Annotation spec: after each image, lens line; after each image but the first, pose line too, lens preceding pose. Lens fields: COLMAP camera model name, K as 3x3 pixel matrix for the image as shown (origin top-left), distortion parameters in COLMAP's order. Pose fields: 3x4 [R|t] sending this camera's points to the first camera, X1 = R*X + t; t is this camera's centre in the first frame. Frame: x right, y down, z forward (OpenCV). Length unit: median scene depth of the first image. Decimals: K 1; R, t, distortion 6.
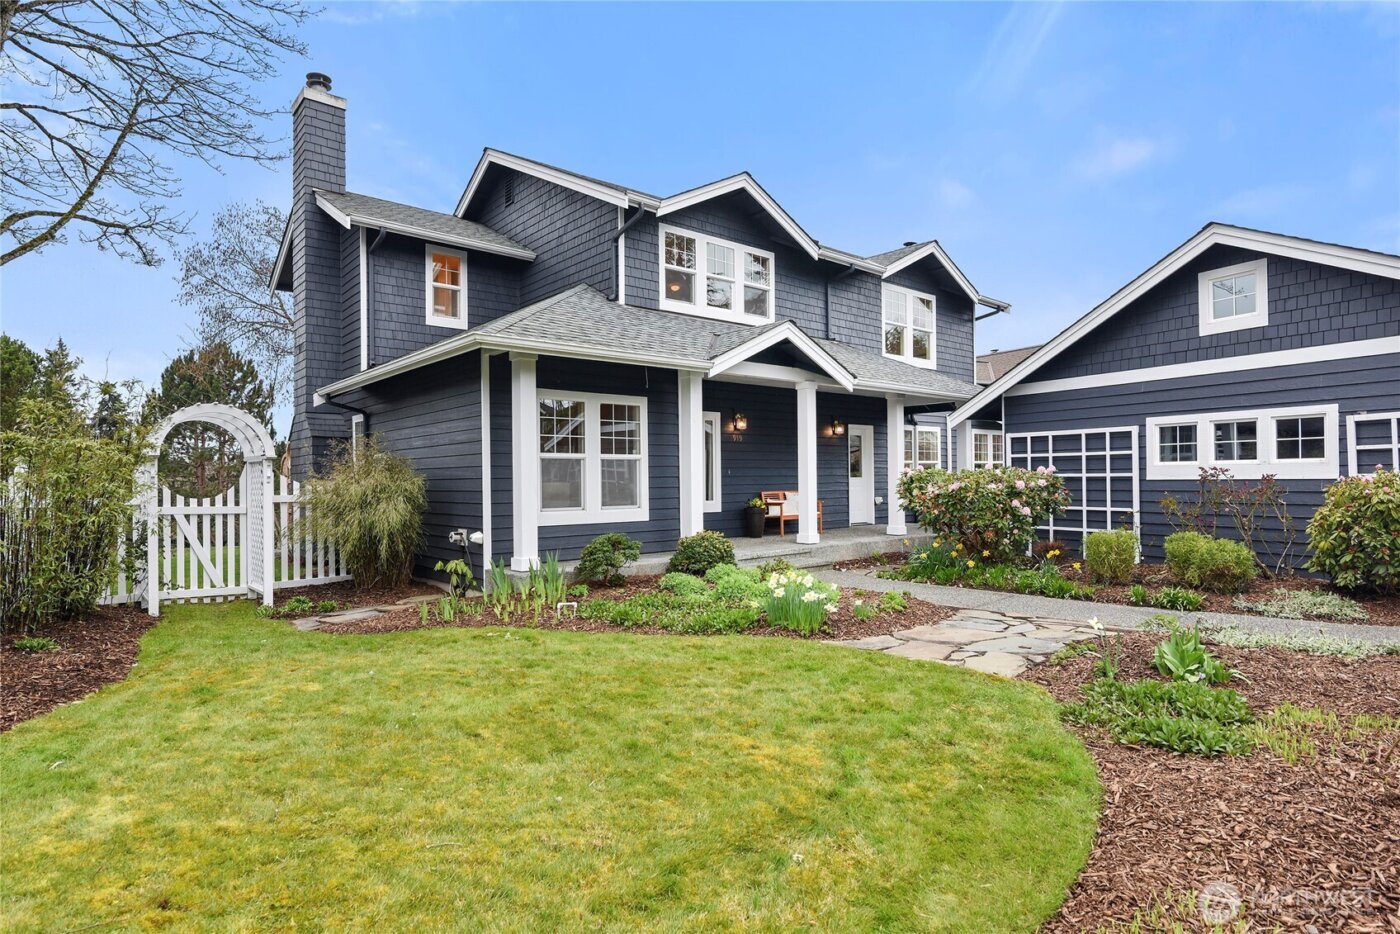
lens RADIAL K [[728.0, 0, 701.0], [0, 728.0, 471.3], [0, 0, 1]] dist [0.022879, 0.000318]
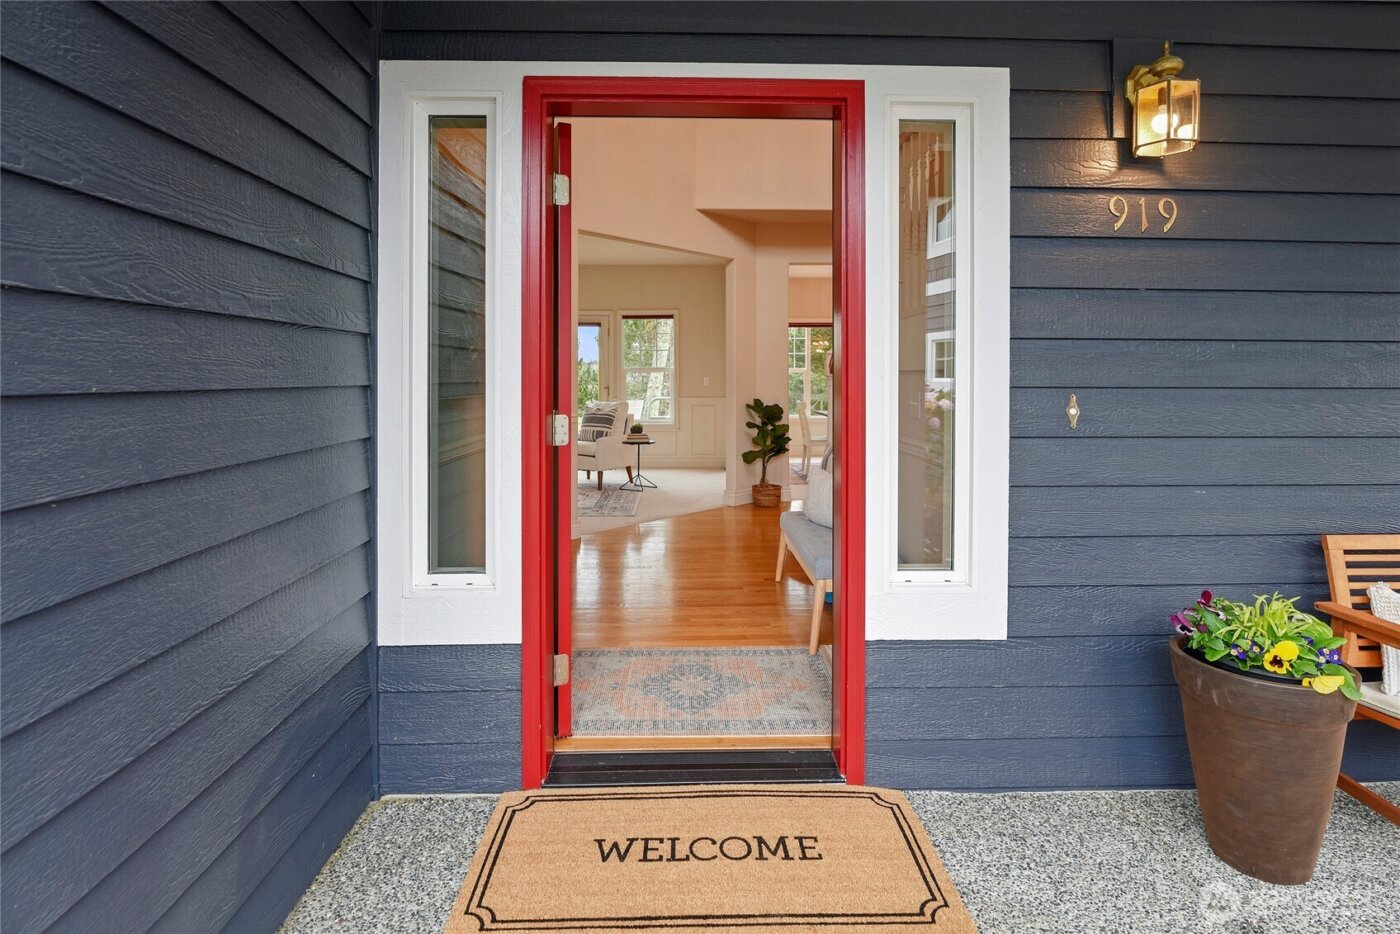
lens RADIAL K [[659.6, 0, 697.3], [0, 659.6, 465.6], [0, 0, 1]] dist [-0.000001, -0.000027]
pose [[0.781797, 0.009372, -0.623462, 0.067580], [-0.000945, 0.999904, 0.013845, 0.011903], [0.623532, -0.010235, 0.781731, 0.818742]]
